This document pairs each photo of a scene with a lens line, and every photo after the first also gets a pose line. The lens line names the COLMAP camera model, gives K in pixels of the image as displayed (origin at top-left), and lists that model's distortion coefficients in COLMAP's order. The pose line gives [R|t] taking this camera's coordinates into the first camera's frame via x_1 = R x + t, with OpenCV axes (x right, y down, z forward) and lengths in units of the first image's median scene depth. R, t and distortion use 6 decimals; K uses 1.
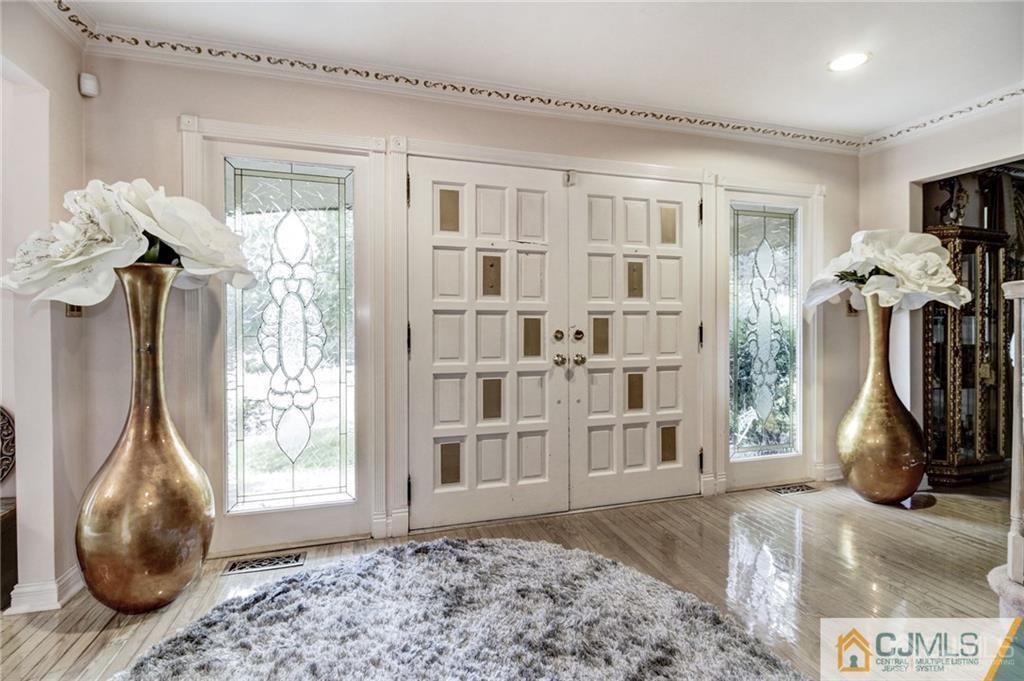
lens RADIAL K [[481.8, 0, 515.0], [0, 481.8, 327.8], [0, 0, 1]] dist [-0.001289, -0.000224]
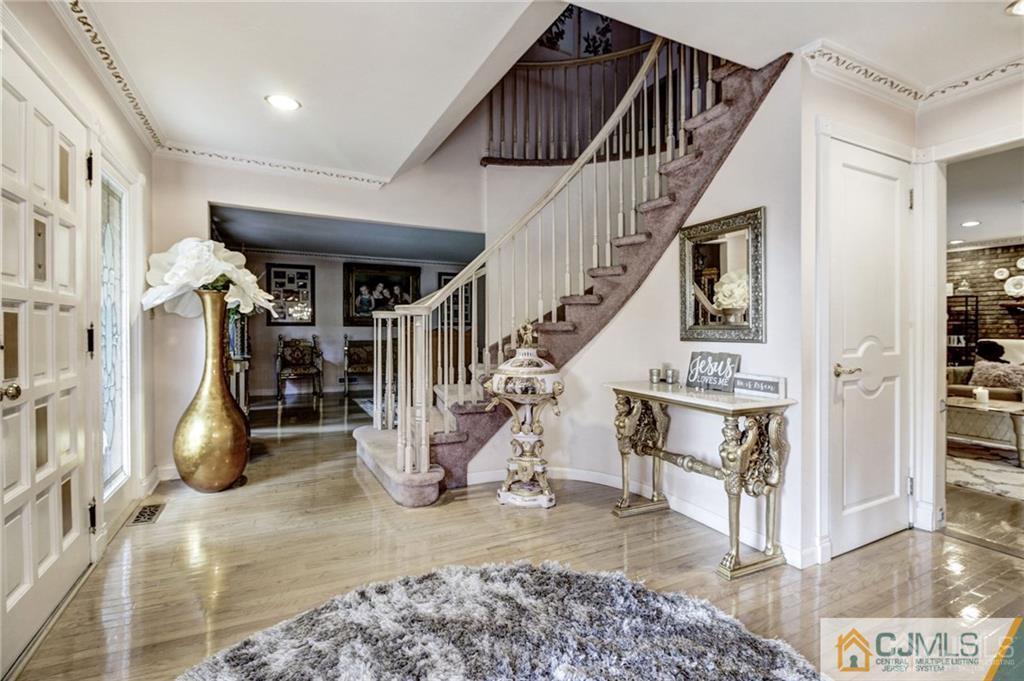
lens RADIAL K [[481.8, 0, 515.0], [0, 481.8, 327.8], [0, 0, 1]] dist [-0.001289, -0.000224]
pose [[-0.171072, 0.006137, 0.985239, -0.425312], [0.003503, 0.999978, -0.005621, 0.001853], [-0.985252, 0.002490, -0.171090, 0.508077]]
